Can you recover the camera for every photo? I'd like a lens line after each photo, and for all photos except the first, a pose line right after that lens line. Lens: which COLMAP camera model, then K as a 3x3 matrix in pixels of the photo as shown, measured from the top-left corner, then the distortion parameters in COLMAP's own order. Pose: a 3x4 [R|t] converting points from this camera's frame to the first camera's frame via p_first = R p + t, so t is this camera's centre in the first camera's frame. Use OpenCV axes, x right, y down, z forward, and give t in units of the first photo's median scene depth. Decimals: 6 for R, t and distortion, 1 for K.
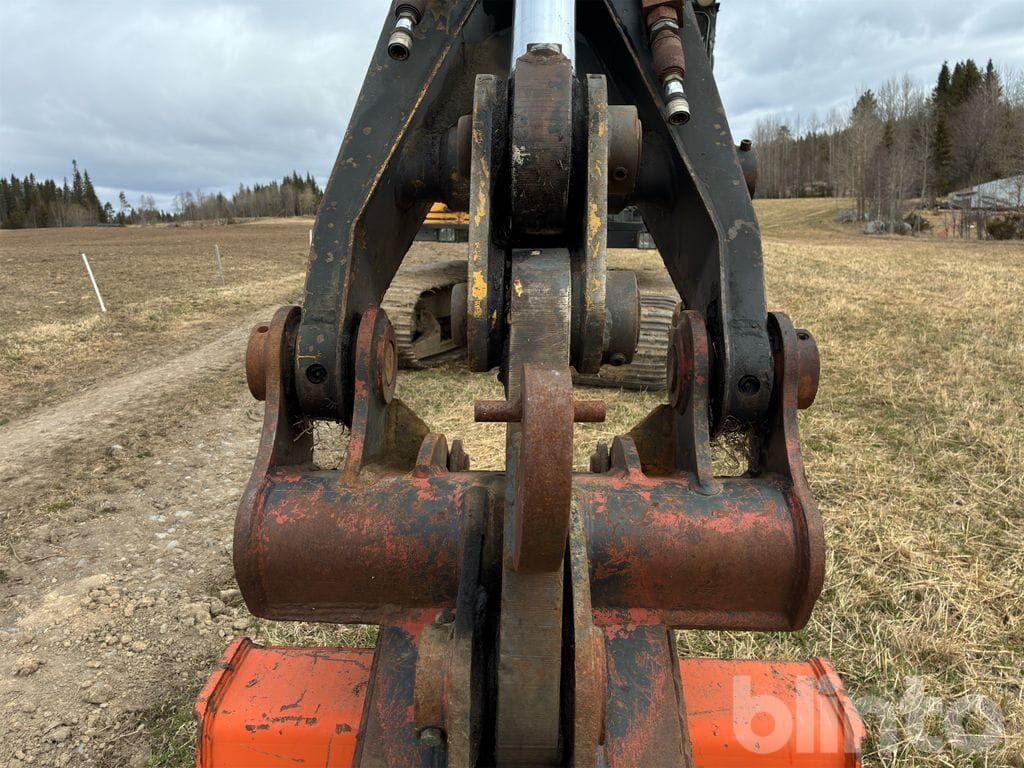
lens RADIAL K [[773.8, 0, 509.4], [0, 773.8, 382.6], [0, 0, 1]] dist [0.049546, -0.062359]
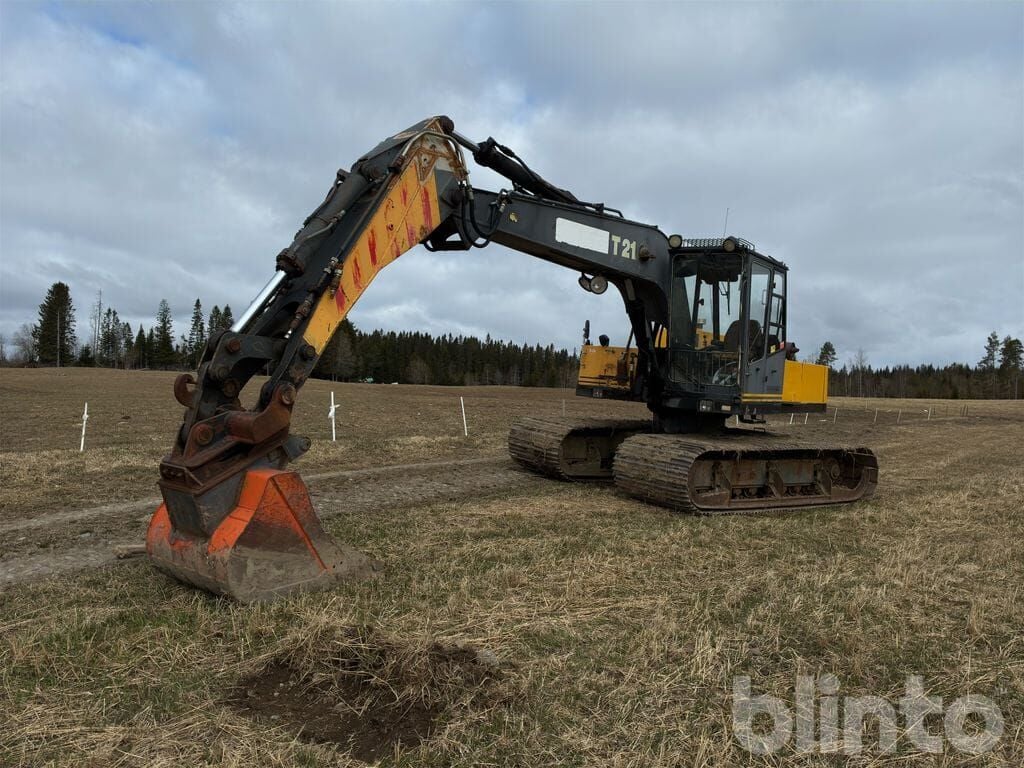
lens RADIAL K [[788.0, 0, 512.0], [0, 788.0, 384.0], [0, 0, 1]] dist [0.083758, -0.152139]
pose [[0.830305, 0.062652, -0.553777, 0.071135], [-0.181830, 0.969741, -0.162914, 0.007728], [0.526813, 0.235962, 0.816572, -0.036545]]
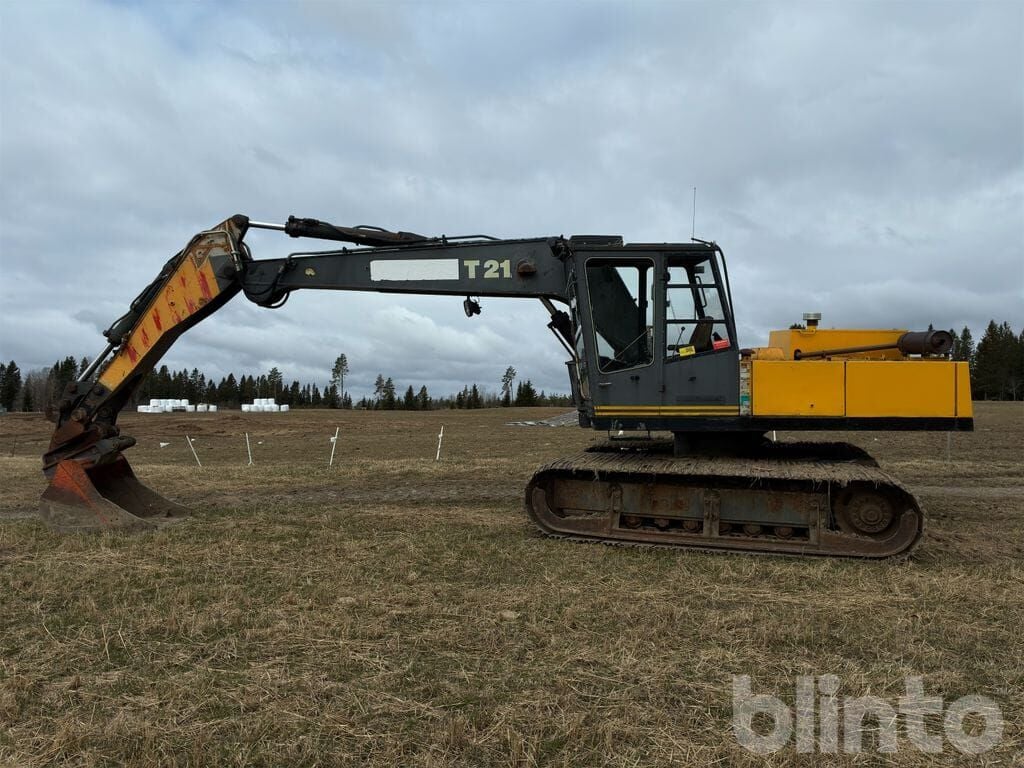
lens RADIAL K [[767.4, 0, 510.8], [0, 767.4, 380.5], [0, 0, 1]] dist [0.068156, -0.065771]
pose [[0.064956, 0.008248, -0.997854, 0.149524], [-0.219218, 0.975656, -0.006206, -0.022110], [0.973511, 0.219150, 0.065183, 0.081685]]
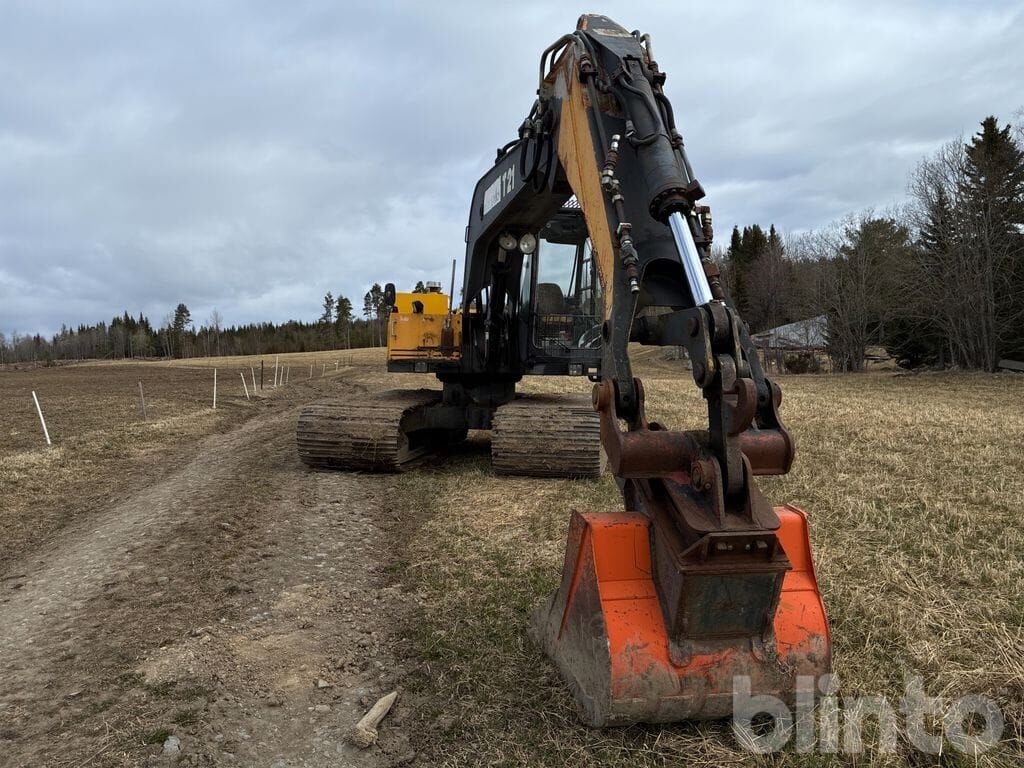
lens RADIAL K [[767.4, 0, 510.8], [0, 767.4, 380.5], [0, 0, 1]] dist [0.068156, -0.065771]
pose [[0.979581, -0.012330, 0.200669, -0.022147], [0.047916, 0.983674, -0.173464, 0.007147], [-0.195254, 0.179538, 0.964179, -0.030683]]
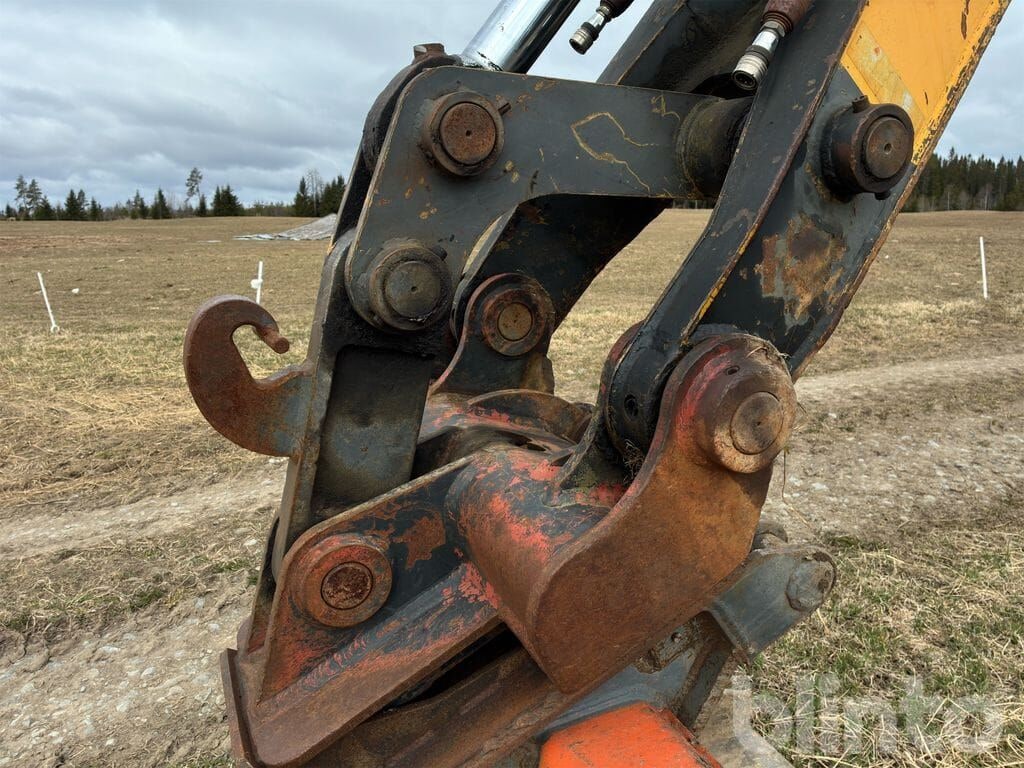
lens RADIAL K [[773.8, 0, 509.4], [0, 773.8, 382.6], [0, 0, 1]] dist [0.049546, -0.062359]
pose [[0.439161, 0.228851, -0.868772, 0.016476], [-0.209760, 0.966404, 0.148537, -0.001980], [0.873578, 0.117002, 0.472411, 0.008267]]
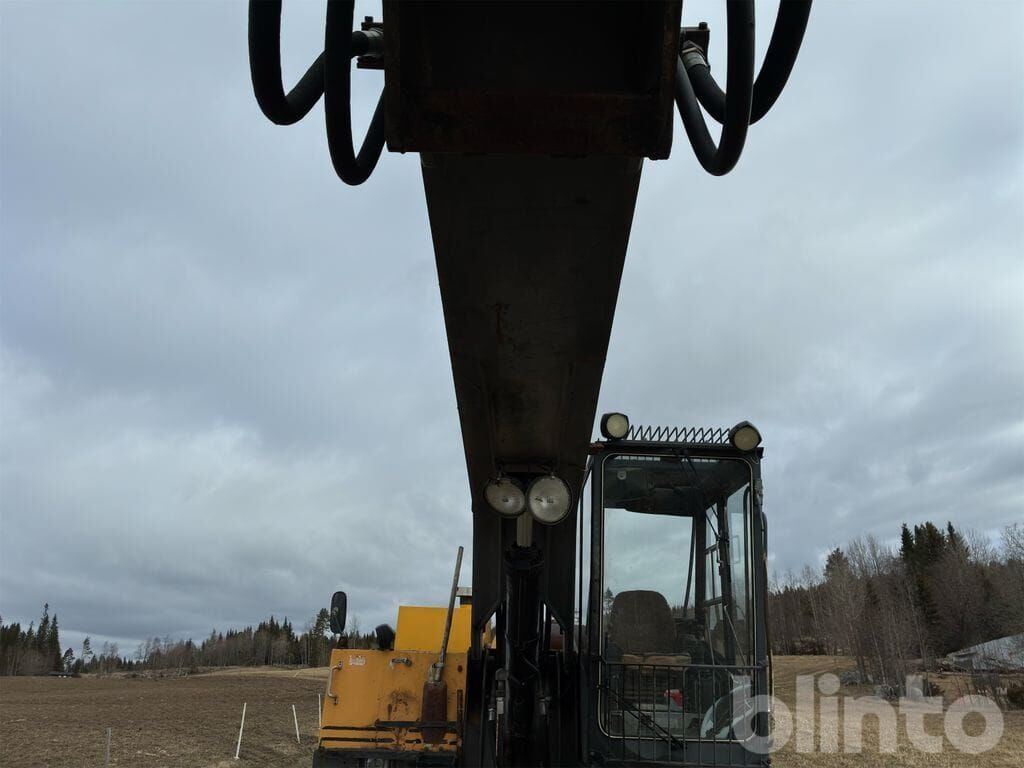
lens RADIAL K [[771.1, 0, 516.5], [0, 771.1, 377.0], [0, 0, 1]] dist [0.055214, -0.073329]
pose [[0.999455, 0.022675, 0.024007, 0.001417], [-0.006198, 0.842862, -0.538094, -0.013642], [-0.032436, 0.537652, 0.842543, 0.033081]]
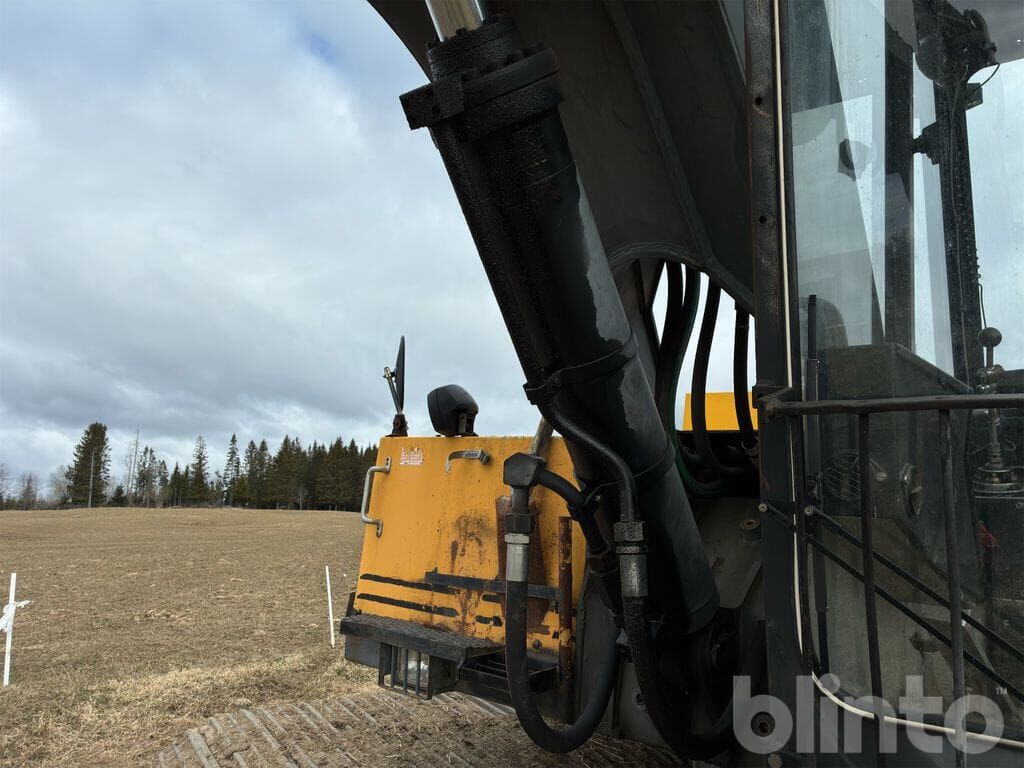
lens RADIAL K [[773.8, 0, 509.4], [0, 773.8, 382.6], [0, 0, 1]] dist [0.049546, -0.062359]
pose [[0.796479, -0.058377, -0.601842, 0.016080], [-0.164511, 0.936862, -0.308587, -0.023840], [0.581857, 0.344792, 0.736587, 0.087850]]
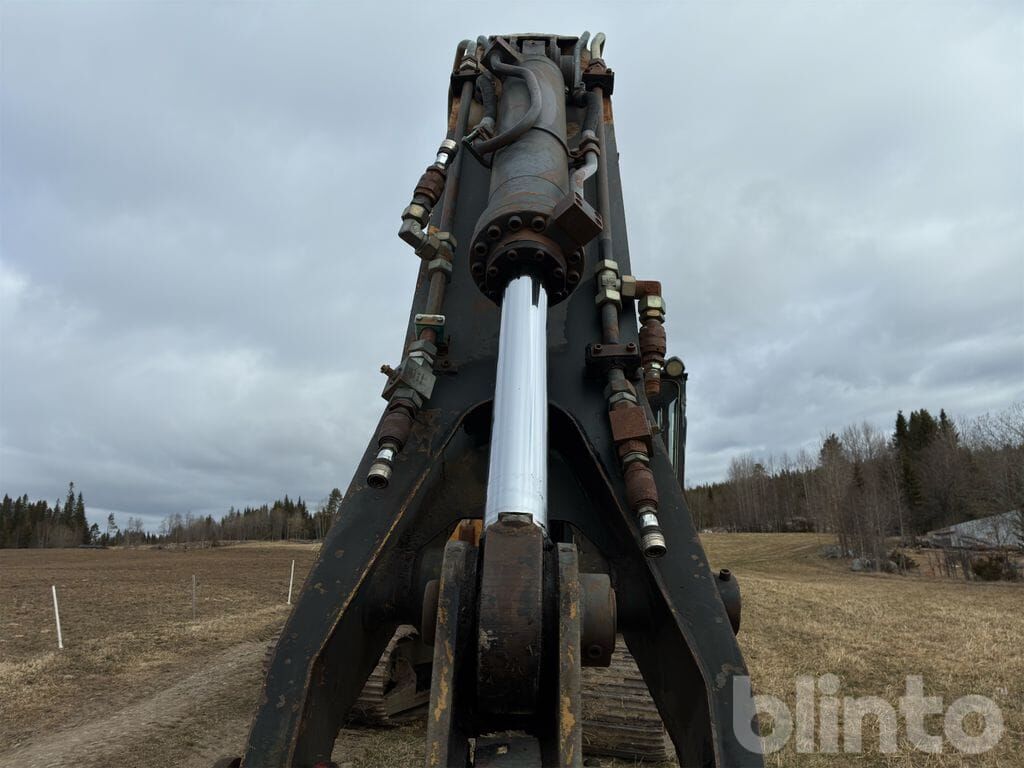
lens RADIAL K [[773.8, 0, 509.4], [0, 773.8, 382.6], [0, 0, 1]] dist [0.049546, -0.062359]
pose [[0.999679, 0.021984, 0.012599, 0.000282], [-0.015042, 0.915026, -0.403114, -0.002522], [-0.020390, 0.402795, 0.915063, 0.000214]]
